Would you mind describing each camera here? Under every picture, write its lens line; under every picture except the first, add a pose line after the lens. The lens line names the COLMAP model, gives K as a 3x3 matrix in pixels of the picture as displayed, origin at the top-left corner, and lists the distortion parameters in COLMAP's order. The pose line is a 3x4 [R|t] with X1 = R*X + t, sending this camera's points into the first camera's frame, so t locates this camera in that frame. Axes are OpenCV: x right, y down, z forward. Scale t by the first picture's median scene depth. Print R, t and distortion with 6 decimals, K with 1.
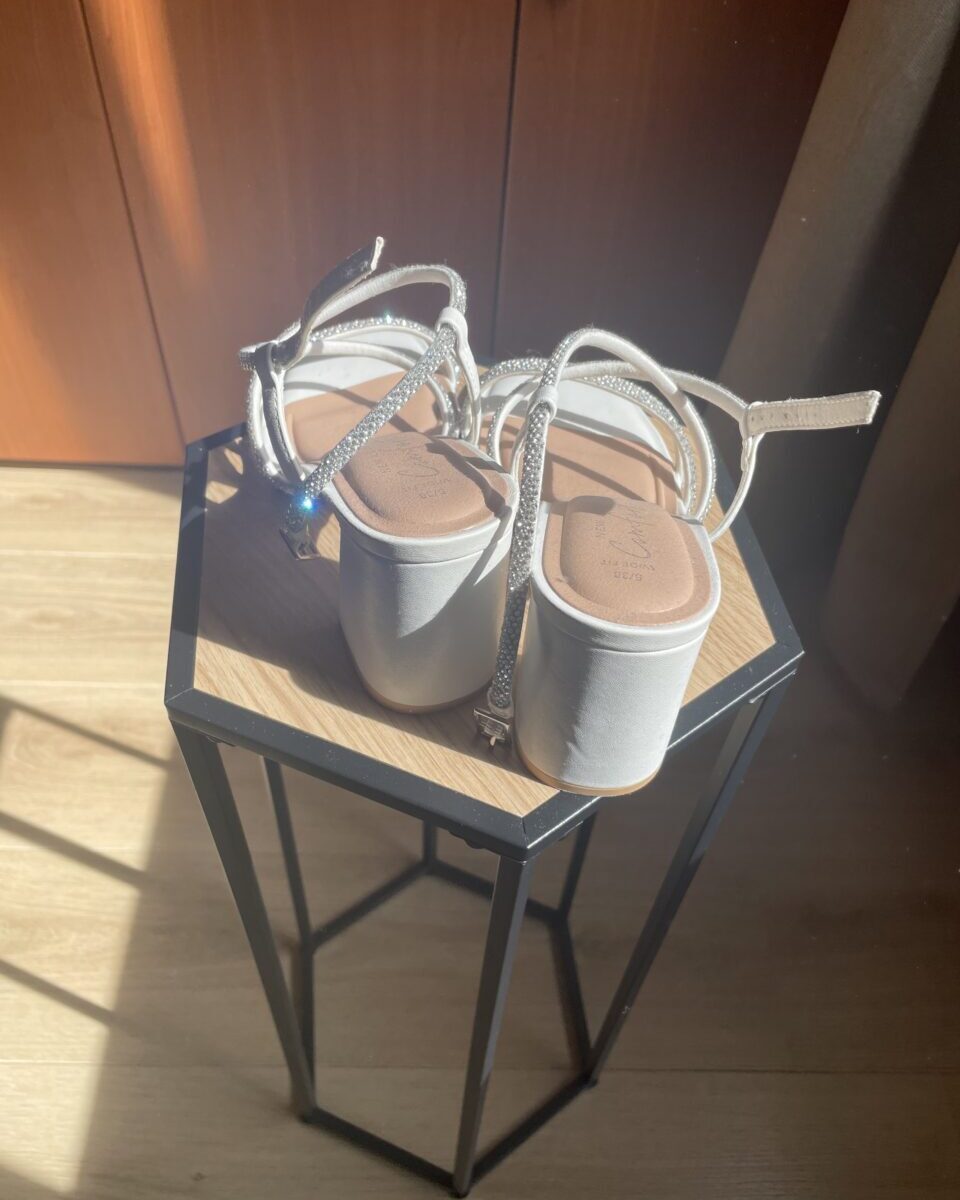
lens RADIAL K [[1068.2, 0, 481.2], [0, 1068.2, 599.5], [0, 0, 1]] dist [-0.000029, 0.000224]
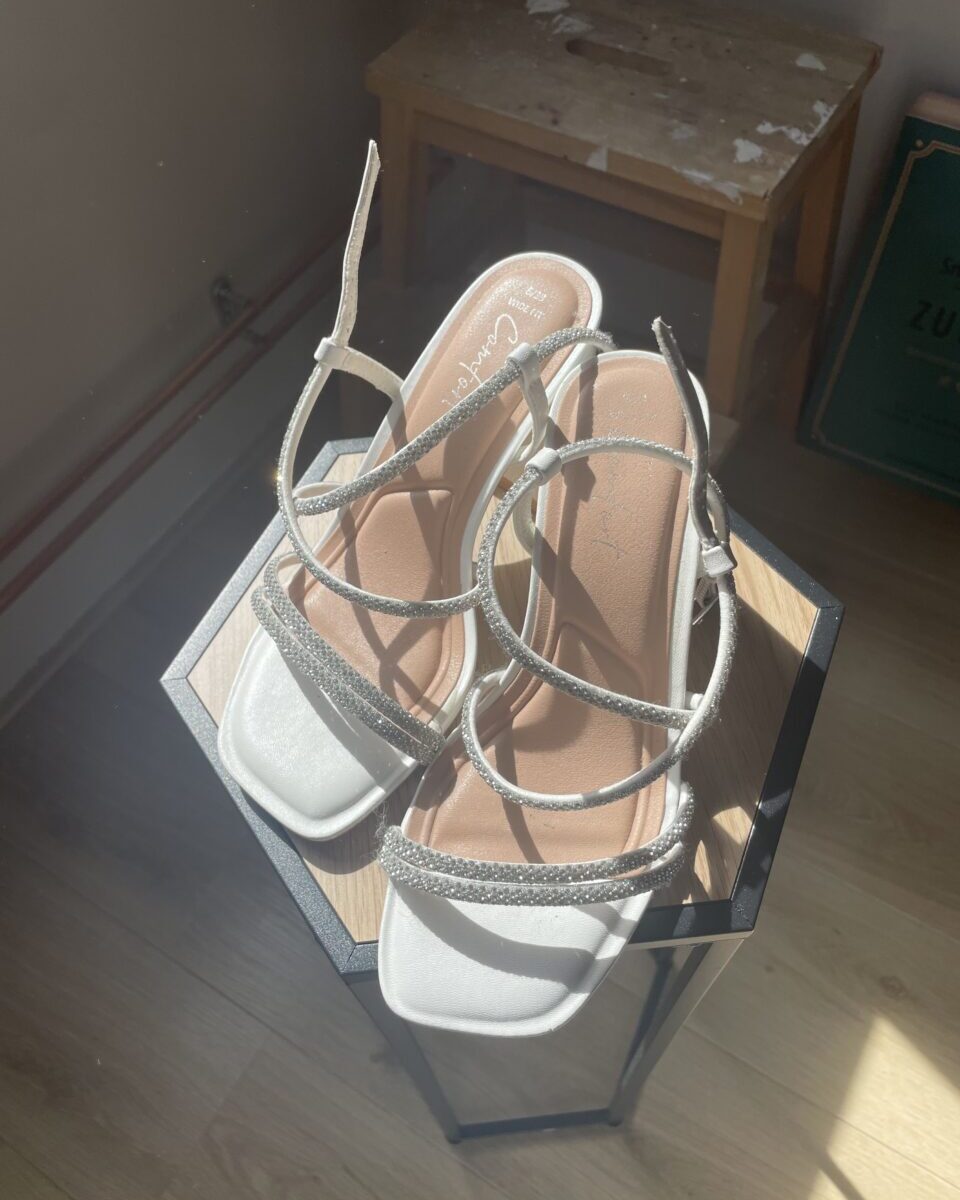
lens RADIAL K [[1068.2, 0, 479.9], [0, 1068.2, 600.6], [0, 0, 1]] dist [-0.000029, 0.000224]
pose [[-0.860606, -0.433887, 0.266644, -0.255923], [0.361779, -0.152363, 0.919729, -1.055536], [-0.358432, 0.887991, 0.288096, 0.786807]]
